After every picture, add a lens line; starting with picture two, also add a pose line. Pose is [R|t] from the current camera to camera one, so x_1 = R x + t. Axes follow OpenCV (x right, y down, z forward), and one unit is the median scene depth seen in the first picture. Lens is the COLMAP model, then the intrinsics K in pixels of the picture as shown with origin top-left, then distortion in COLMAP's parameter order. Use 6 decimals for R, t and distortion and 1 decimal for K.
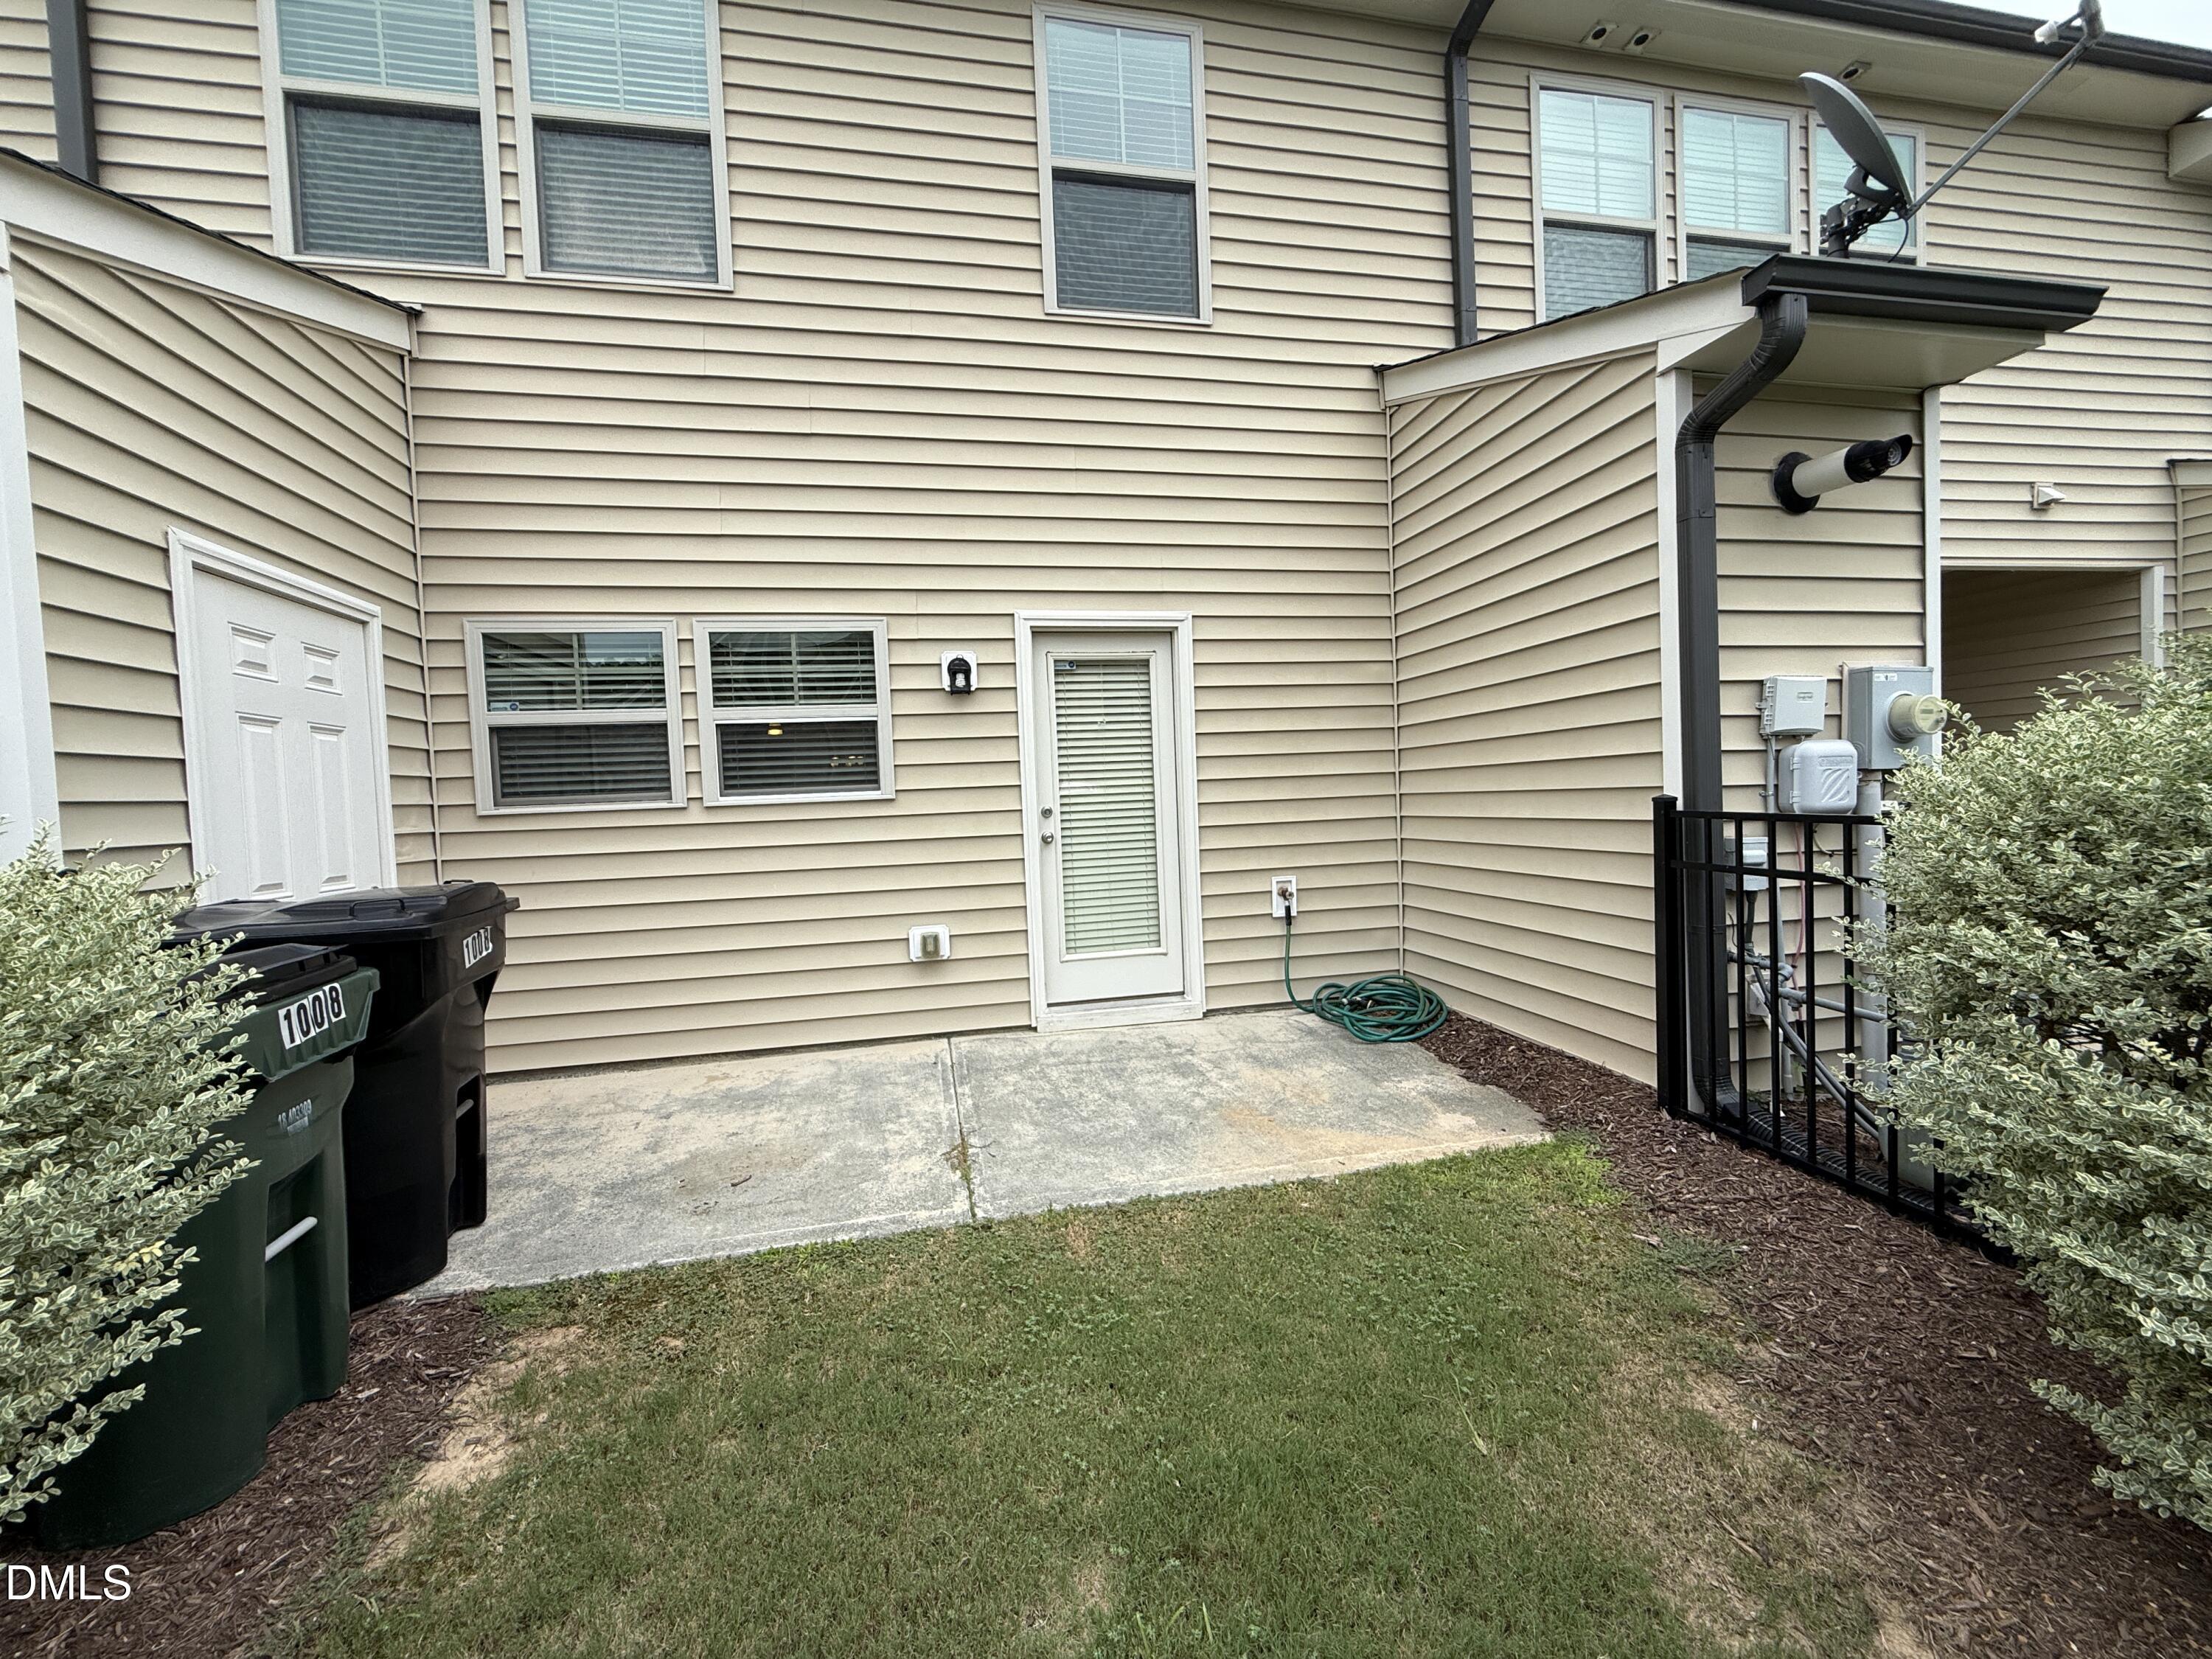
lens RADIAL K [[878.8, 0, 1101.1], [0, 878.8, 825.8], [0, 0, 1]] dist [-0.000107, 0.000474]
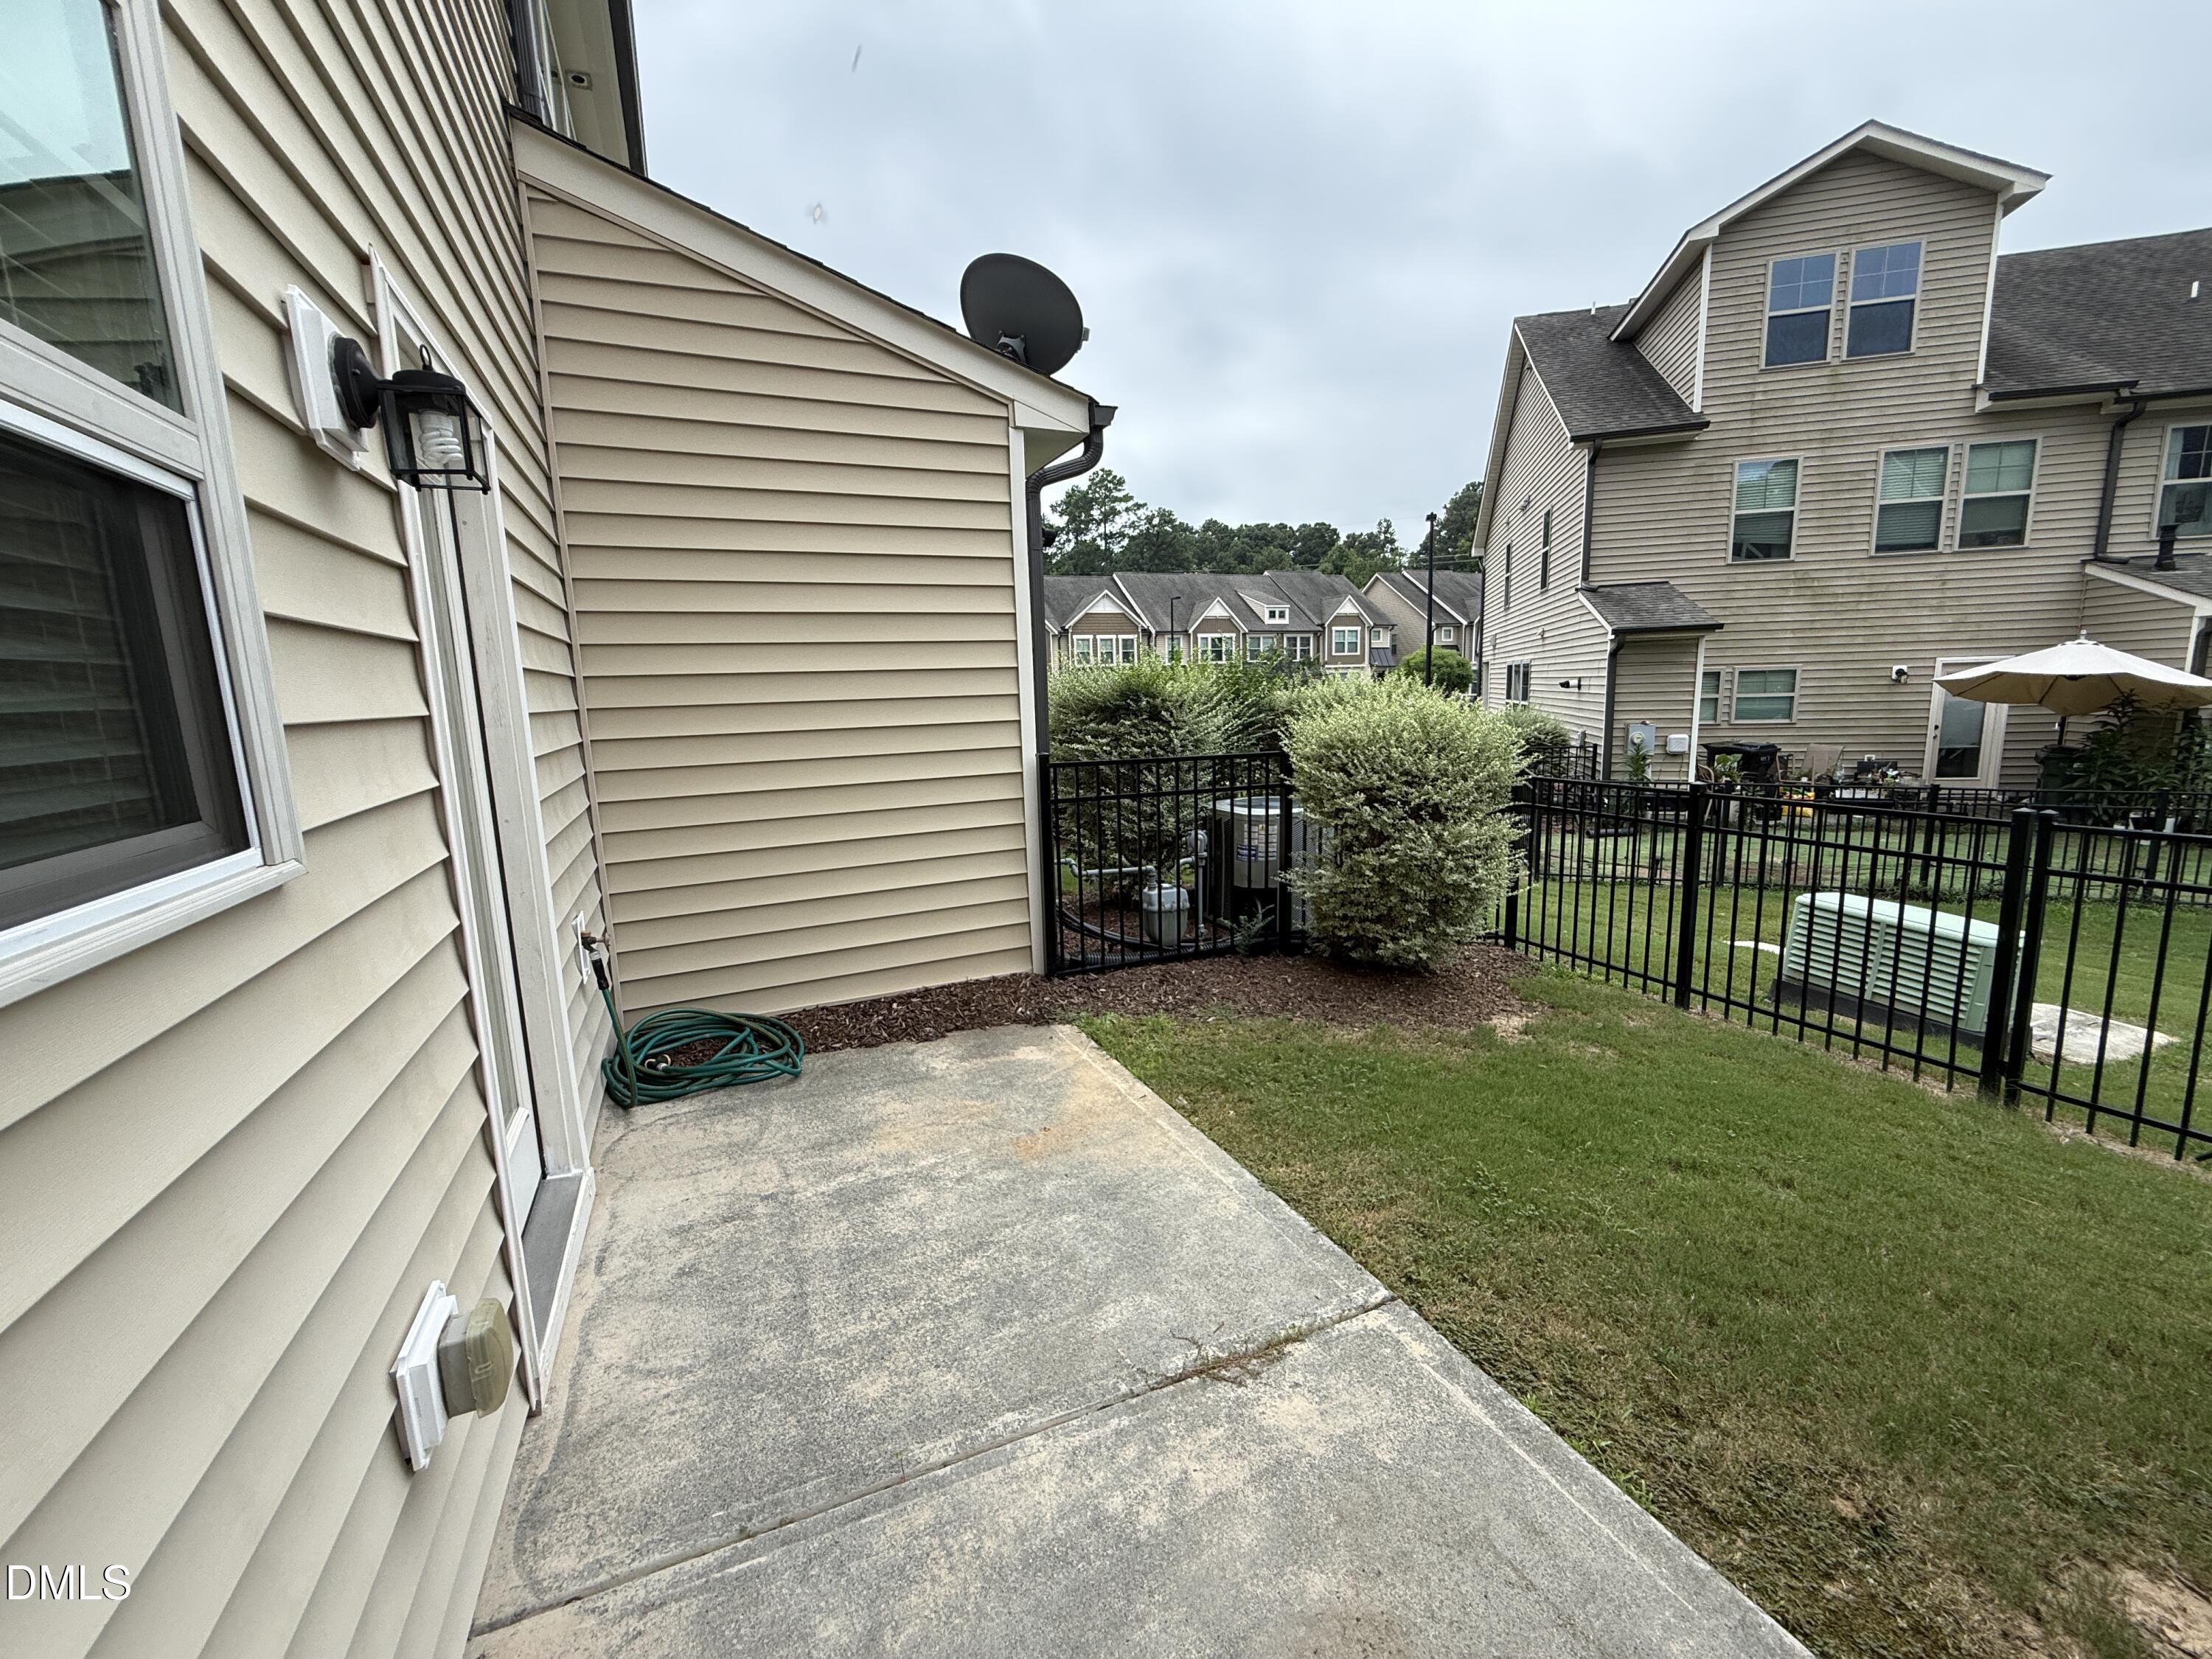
lens RADIAL K [[878.8, 0, 1101.1], [0, 878.8, 825.8], [0, 0, 1]] dist [-0.000107, 0.000474]
pose [[-0.211895, -0.101323, 0.972026, -0.658299], [0.077493, 0.989737, 0.120062, -0.071567], [-0.974215, 0.100765, -0.201869, 1.110668]]
